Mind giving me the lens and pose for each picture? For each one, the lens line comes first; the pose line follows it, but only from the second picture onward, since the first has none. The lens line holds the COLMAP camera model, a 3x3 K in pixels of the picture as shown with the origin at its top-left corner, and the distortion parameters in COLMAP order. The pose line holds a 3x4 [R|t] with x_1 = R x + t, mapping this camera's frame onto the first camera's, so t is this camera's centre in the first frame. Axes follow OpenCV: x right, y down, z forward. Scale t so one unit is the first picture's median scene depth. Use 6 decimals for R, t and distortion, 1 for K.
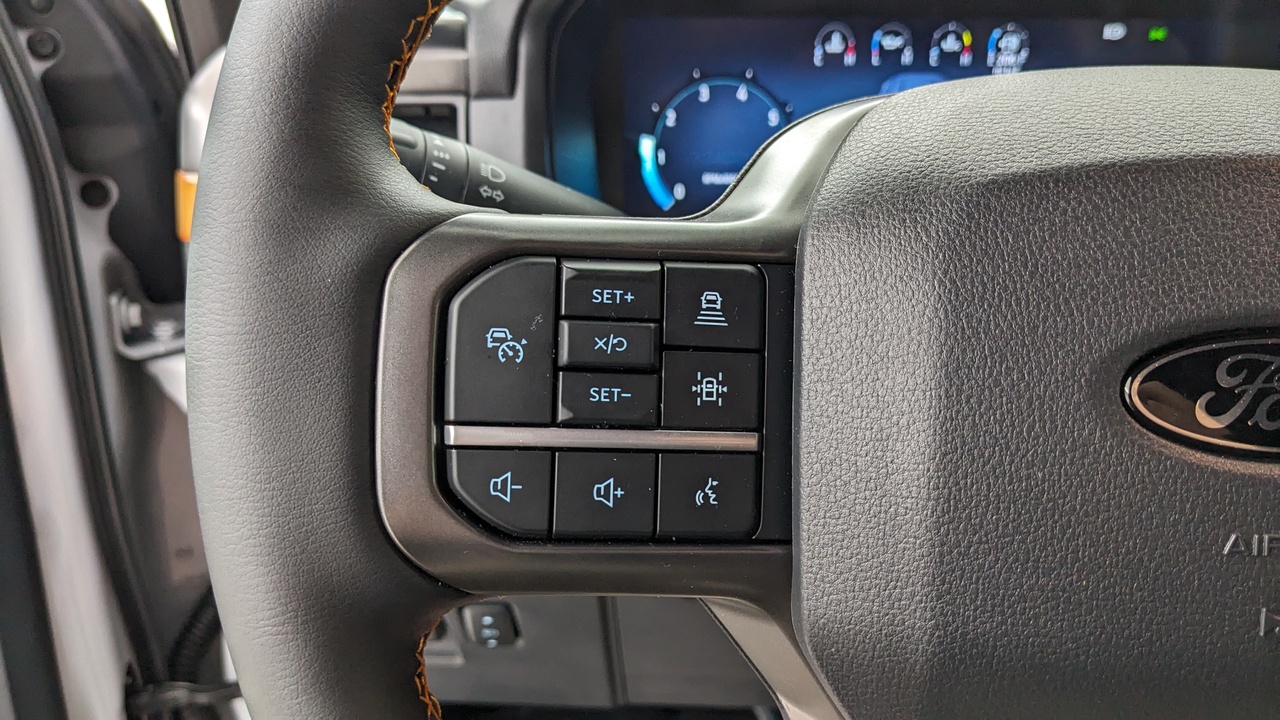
lens RADIAL K [[1014.3, 0, 650.1], [0, 1014.3, 339.0], [0, 0, 1]] dist [0.060312, -0.143105]
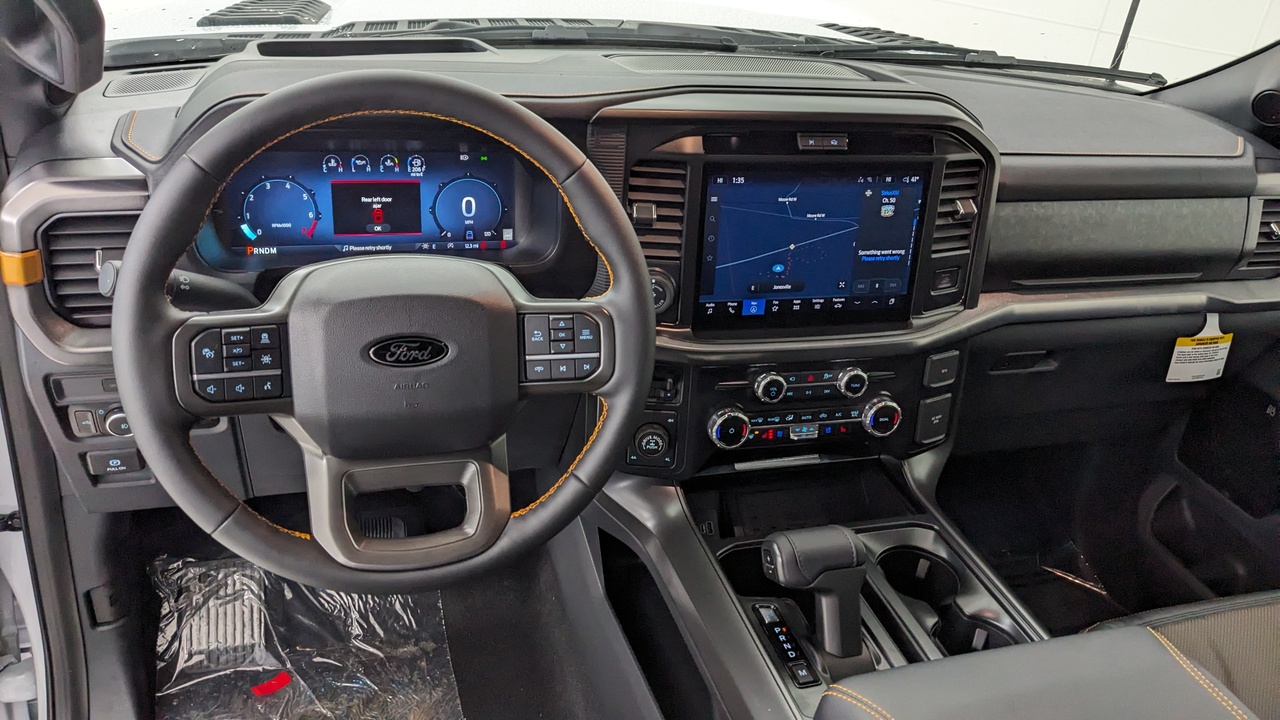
lens RADIAL K [[1014.3, 0, 650.1], [0, 1014.3, 339.0], [0, 0, 1]] dist [0.060312, -0.143105]
pose [[0.932539, -0.075594, 0.353068, 0.056601], [0.026432, 0.989507, 0.142045, -0.536692], [-0.360101, -0.123130, 0.924752, -3.084016]]
